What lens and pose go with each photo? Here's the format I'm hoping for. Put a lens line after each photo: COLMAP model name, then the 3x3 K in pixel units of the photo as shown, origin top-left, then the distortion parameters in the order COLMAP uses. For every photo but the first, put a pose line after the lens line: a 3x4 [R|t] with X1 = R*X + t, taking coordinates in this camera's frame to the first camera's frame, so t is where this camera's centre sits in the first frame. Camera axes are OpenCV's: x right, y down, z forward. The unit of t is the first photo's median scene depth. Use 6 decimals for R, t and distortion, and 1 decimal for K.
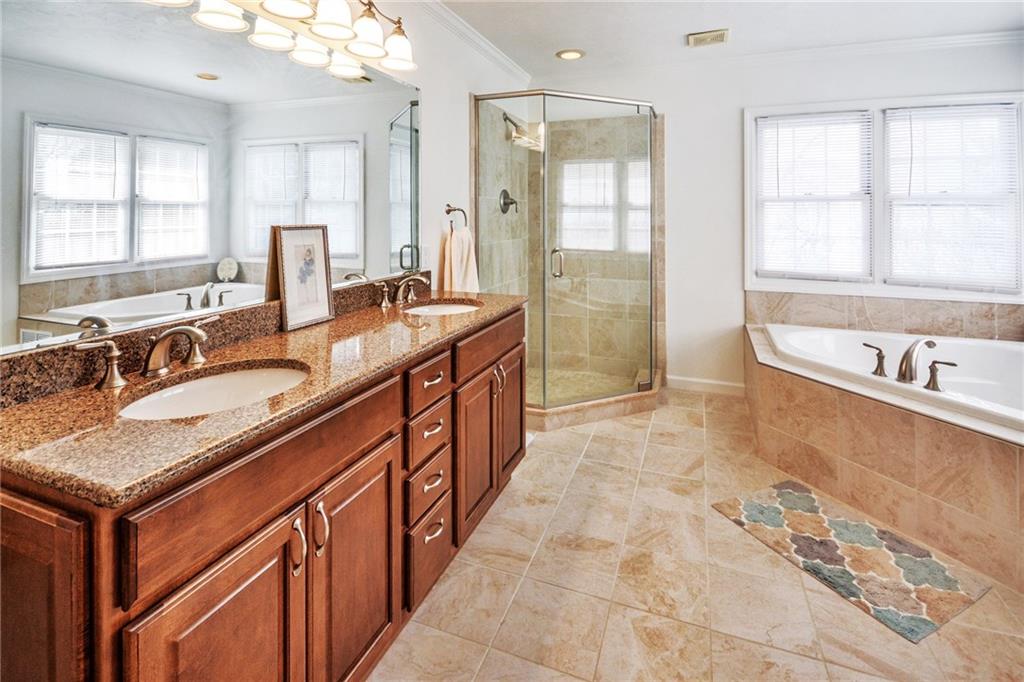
lens RADIAL K [[491.7, 0, 525.4], [0, 491.7, 264.0], [0, 0, 1]] dist [0.002331, -0.000102]
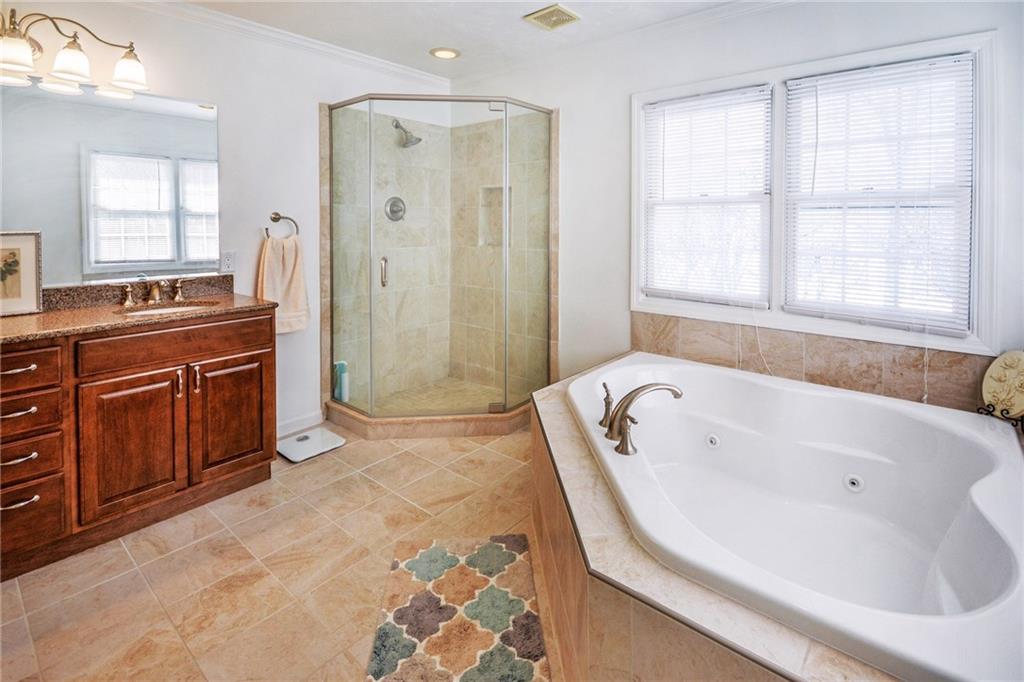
lens RADIAL K [[487.9, 0, 510.3], [0, 487.9, 283.3], [0, 0, 1]] dist [-0.000804, -0.001205]
pose [[0.946380, 0.037609, -0.320860, 0.591642], [-0.029579, 0.999116, 0.029866, -0.014590], [0.321699, -0.018774, 0.946656, 0.155989]]
